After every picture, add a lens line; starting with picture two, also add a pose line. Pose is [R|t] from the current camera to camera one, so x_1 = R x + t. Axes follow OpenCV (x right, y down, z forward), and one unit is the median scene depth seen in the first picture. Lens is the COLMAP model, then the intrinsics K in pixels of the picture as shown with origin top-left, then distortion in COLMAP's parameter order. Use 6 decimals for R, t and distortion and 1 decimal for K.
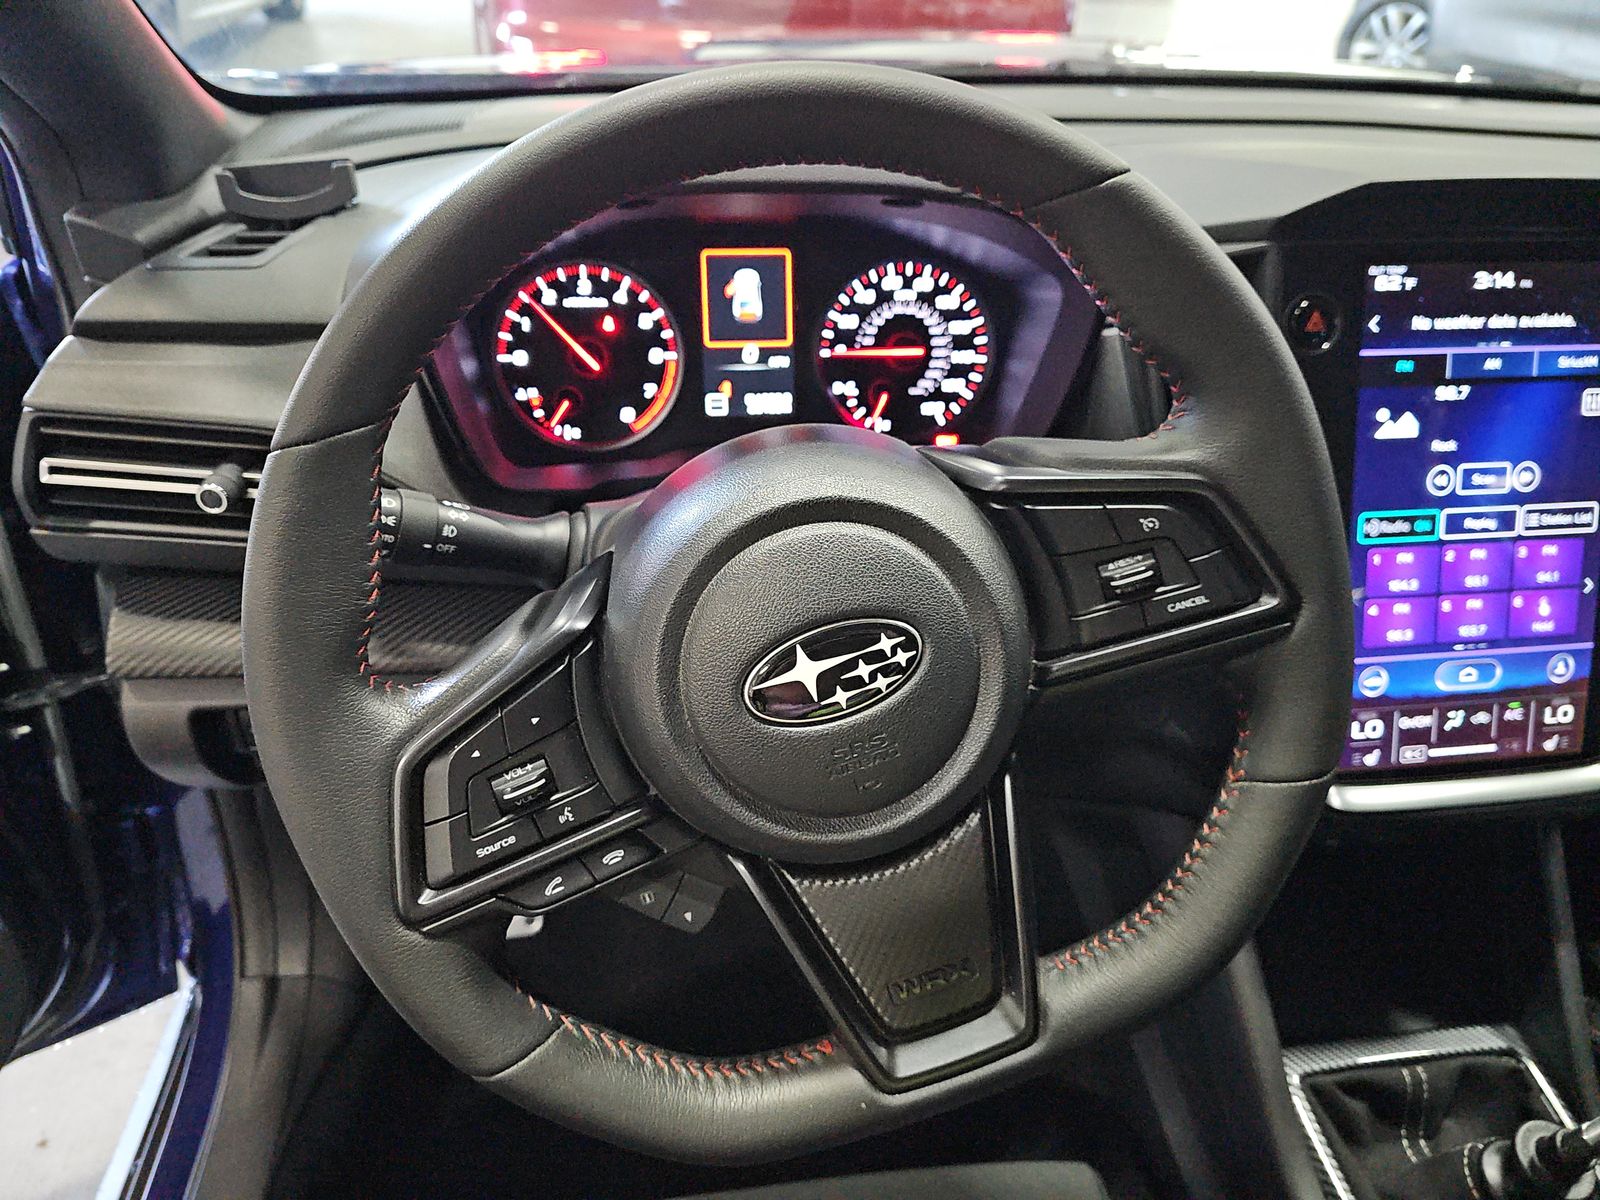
lens RADIAL K [[1042.3, 0, 800.0], [0, 1042.3, 600.0], [0, 0, 1]] dist [0.005309, 0.001445]
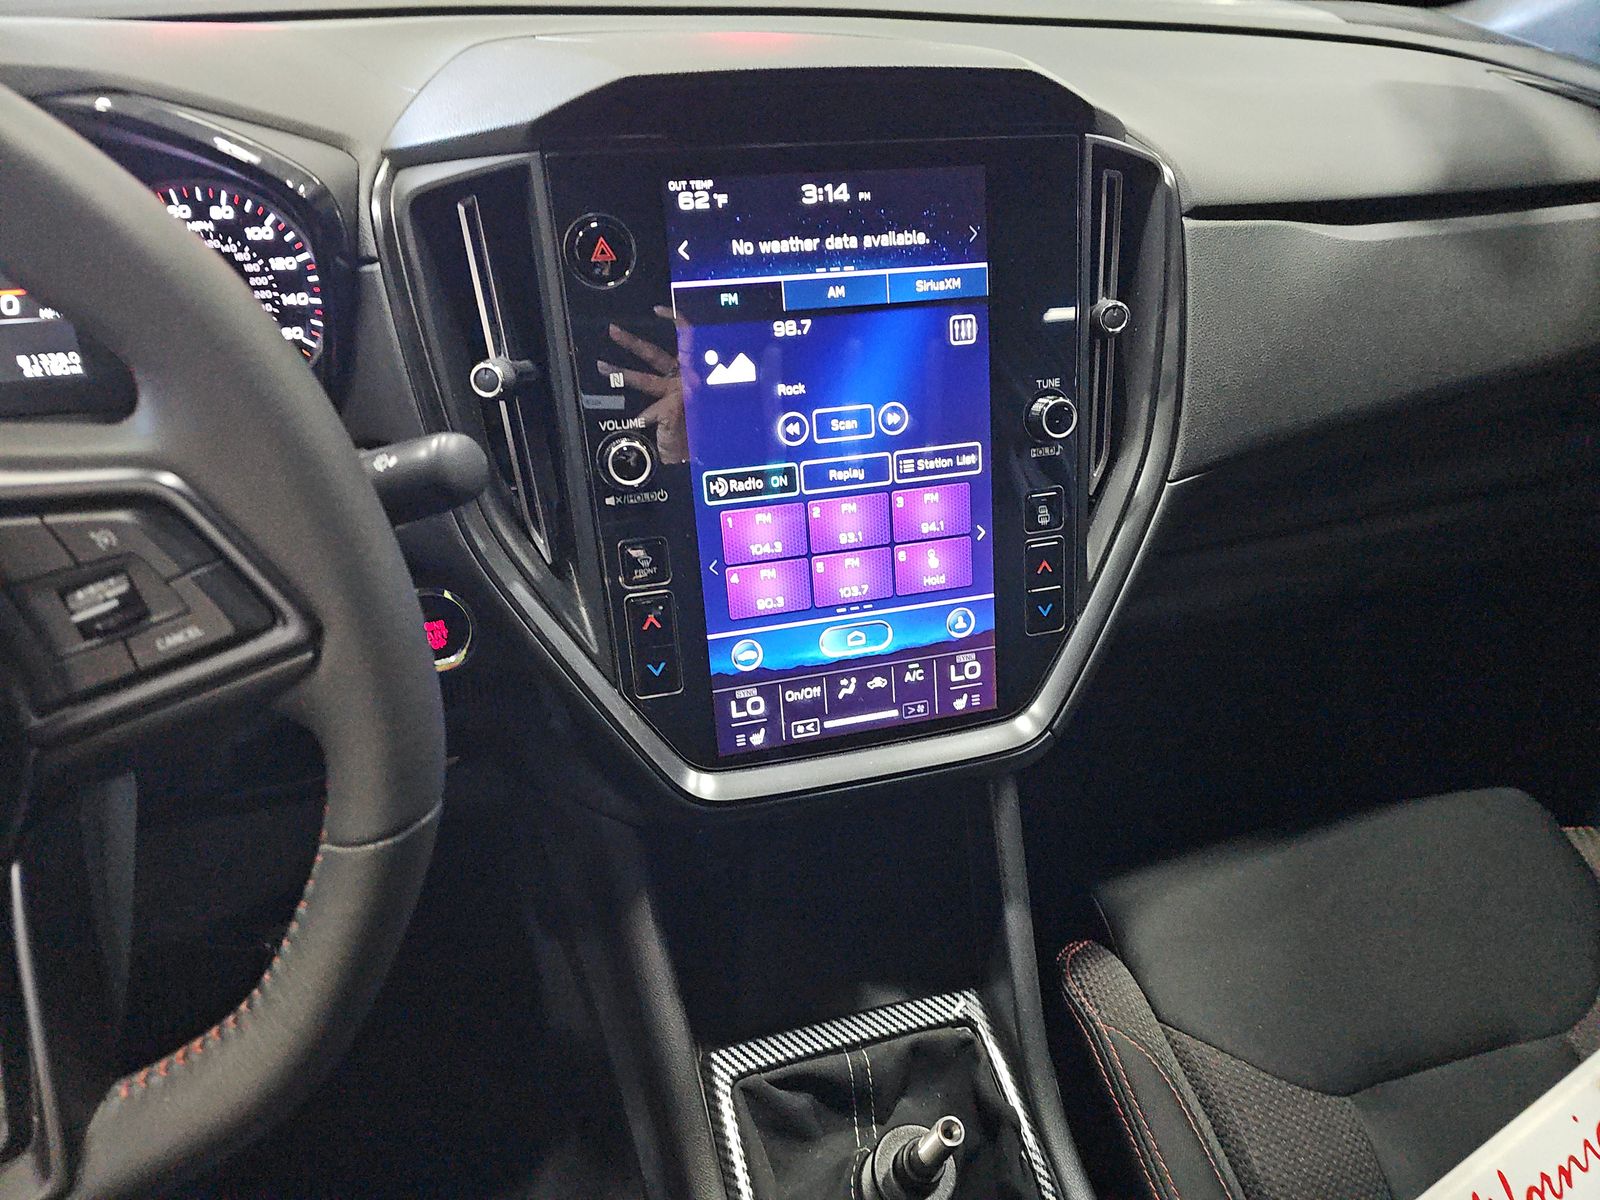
lens RADIAL K [[1026.1, 0, 800.0], [0, 1026.1, 600.0], [0, 0, 1]] dist [0.069299, -0.096385]
pose [[0.992292, -0.071046, 0.101534, 0.512207], [0.061851, 0.993928, 0.091007, -0.048176], [-0.107383, -0.084026, 0.990661, 0.119312]]
